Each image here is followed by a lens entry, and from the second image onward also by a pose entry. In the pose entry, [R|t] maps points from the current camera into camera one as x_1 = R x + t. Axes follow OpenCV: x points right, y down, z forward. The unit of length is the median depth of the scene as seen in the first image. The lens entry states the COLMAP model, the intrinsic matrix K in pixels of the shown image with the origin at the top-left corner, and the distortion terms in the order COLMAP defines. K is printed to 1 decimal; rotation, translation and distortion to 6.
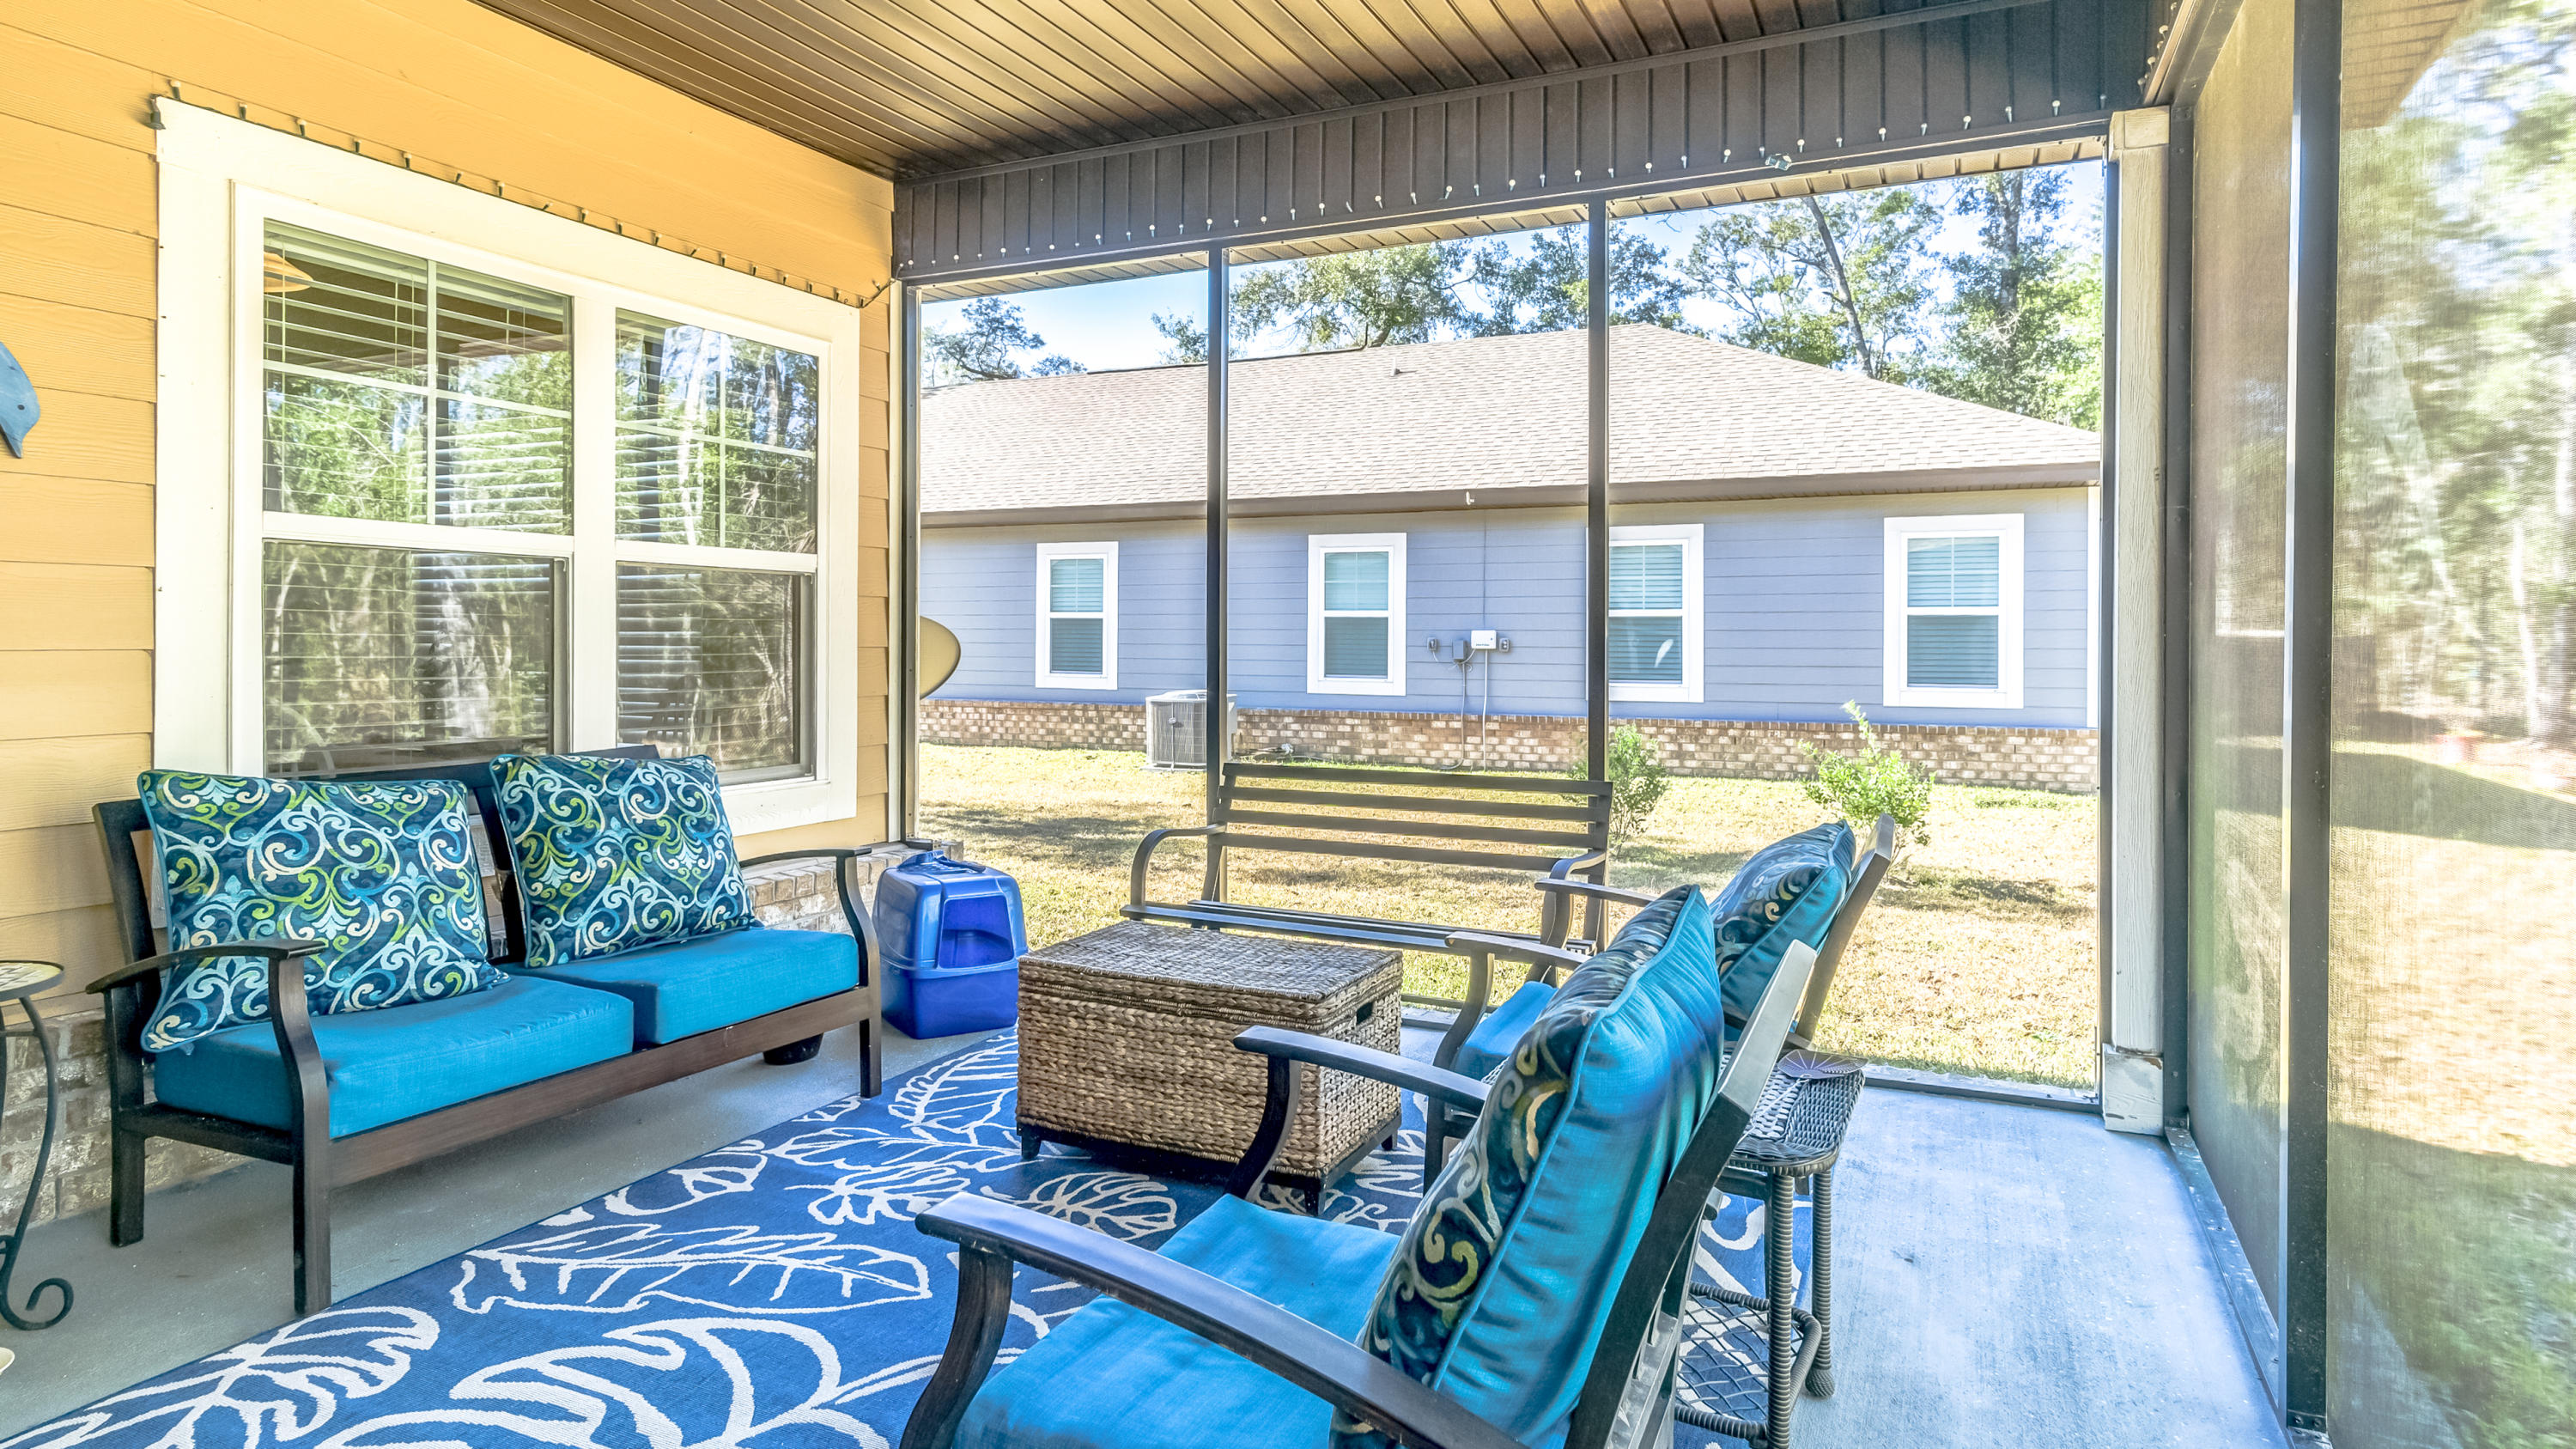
lens RADIAL K [[1445.0, 0, 1311.3], [0, 1445.0, 724.0], [0, 0, 1]] dist [0.013209, 0.001406]
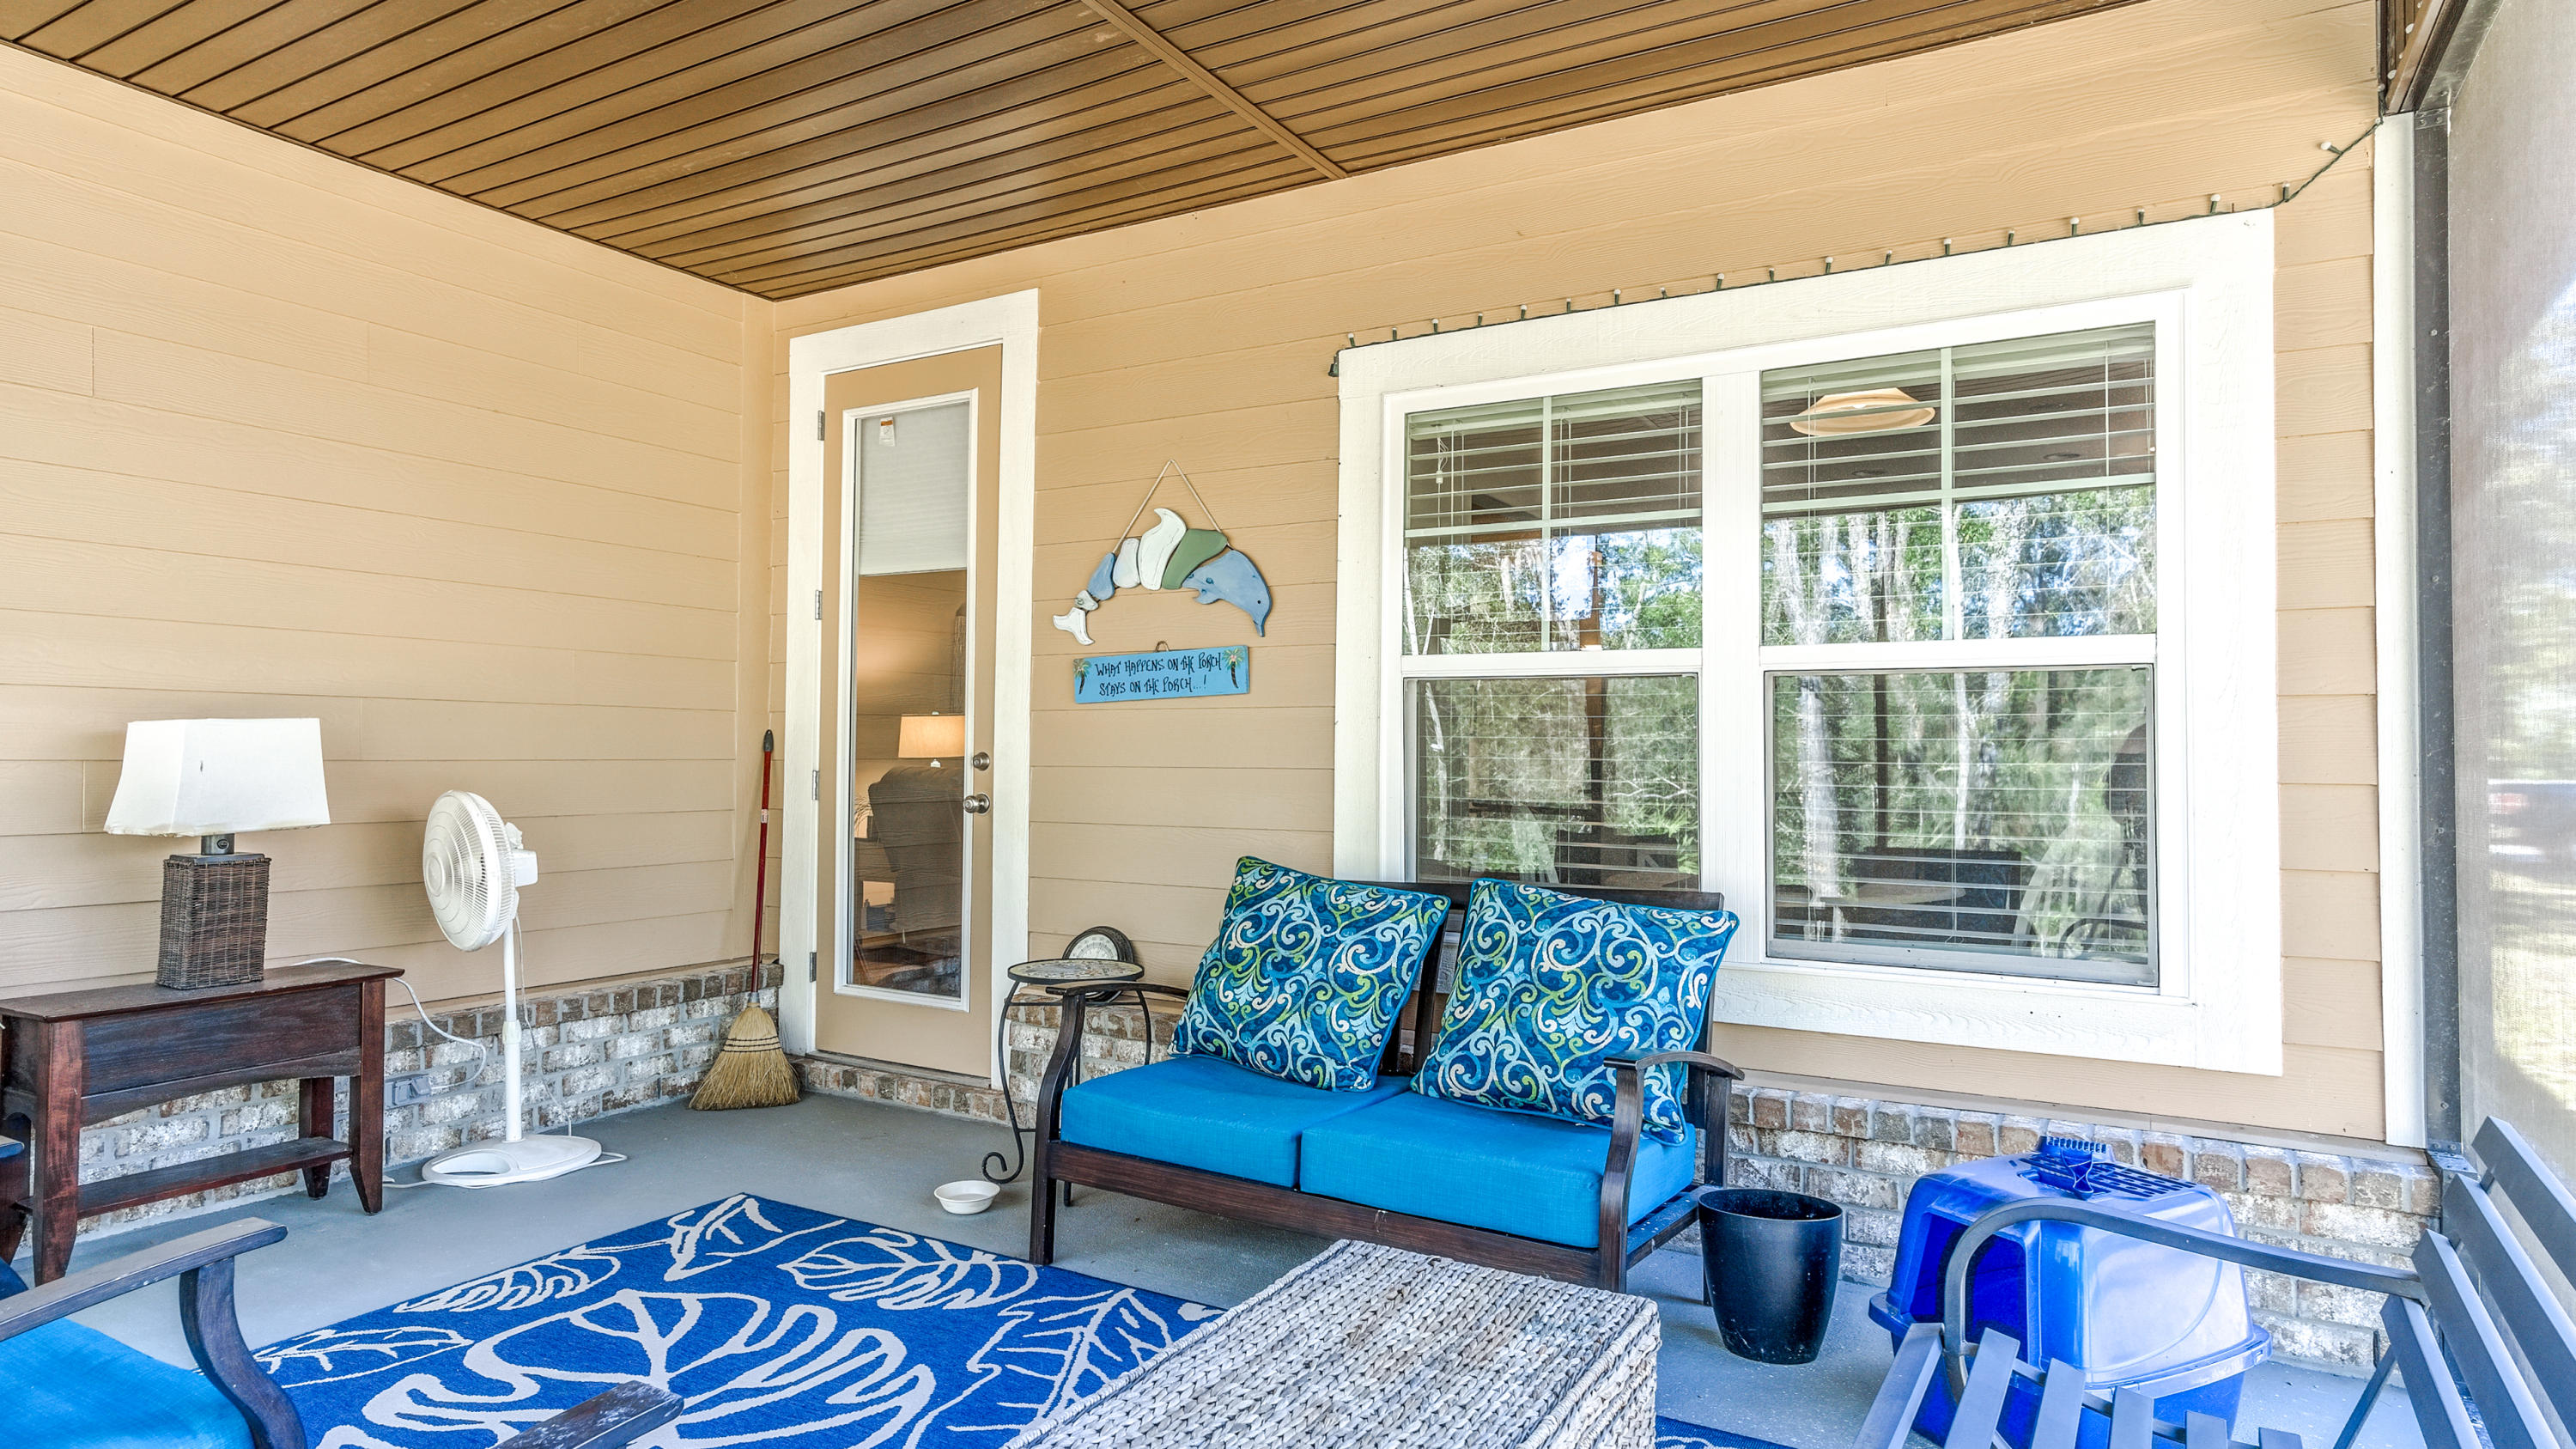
lens RADIAL K [[1445.0, 0, 1310.6], [0, 1445.0, 721.3], [0, 0, 1]] dist [0.013209, 0.001406]
pose [[-0.104283, -0.014968, -0.994435, 0.514519], [-0.061971, 0.998042, -0.008523, -0.080986], [0.992615, 0.060737, -0.105006, 1.128215]]
